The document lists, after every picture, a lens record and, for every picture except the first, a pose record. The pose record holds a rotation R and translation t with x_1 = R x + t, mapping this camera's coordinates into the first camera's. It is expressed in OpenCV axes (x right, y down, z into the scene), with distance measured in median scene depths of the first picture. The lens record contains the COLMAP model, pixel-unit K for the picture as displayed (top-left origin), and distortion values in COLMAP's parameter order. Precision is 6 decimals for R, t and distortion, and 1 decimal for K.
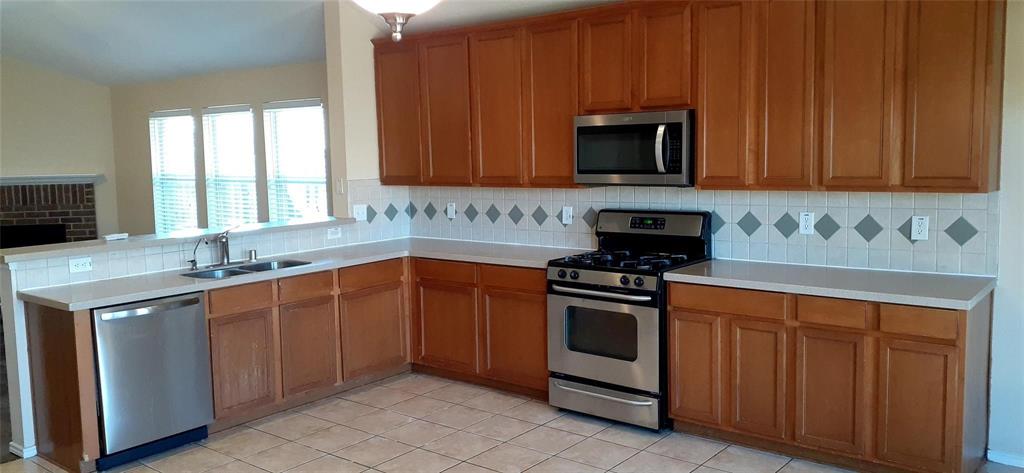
lens RADIAL K [[738.9, 0, 512.5], [0, 738.9, 223.1], [0, 0, 1]] dist [0.000756, 0.000256]
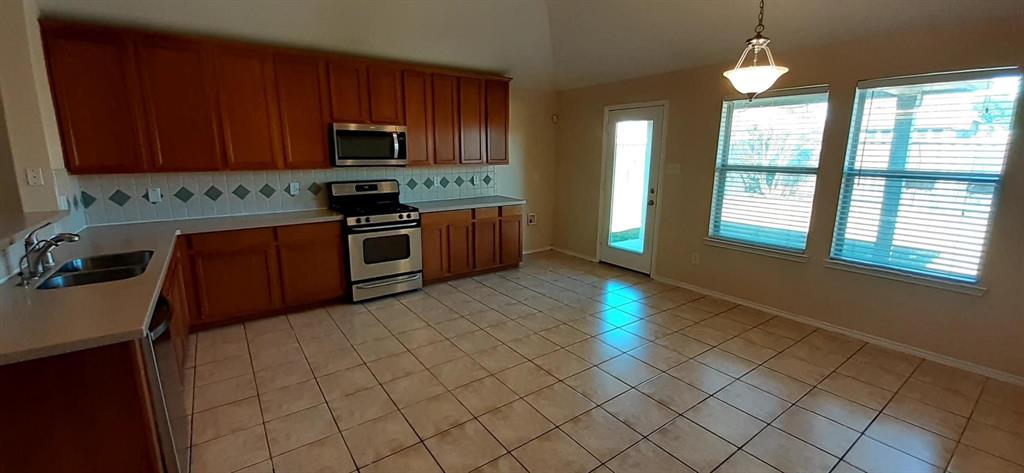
lens RADIAL K [[405.8, 0, 512.0], [0, 405.8, 236.5], [0, 0, 1]] dist [-0.000412, -0.000073]
pose [[0.258464, -0.184928, 0.948155, -0.684693], [0.071763, 0.982469, 0.172059, -0.028031], [-0.963352, 0.023571, 0.267204, 0.402717]]
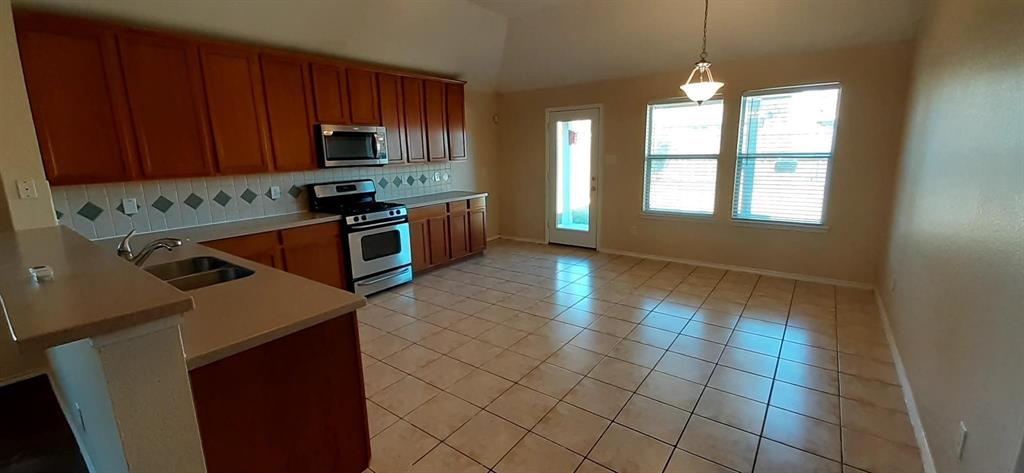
lens RADIAL K [[405.8, 0, 512.0], [0, 405.8, 236.5], [0, 0, 1]] dist [-0.000412, -0.000073]
pose [[-0.044472, -0.195895, 0.979616, -0.838424], [0.105575, 0.974173, 0.199600, -0.040758], [-0.993416, 0.112300, -0.022642, 0.635806]]
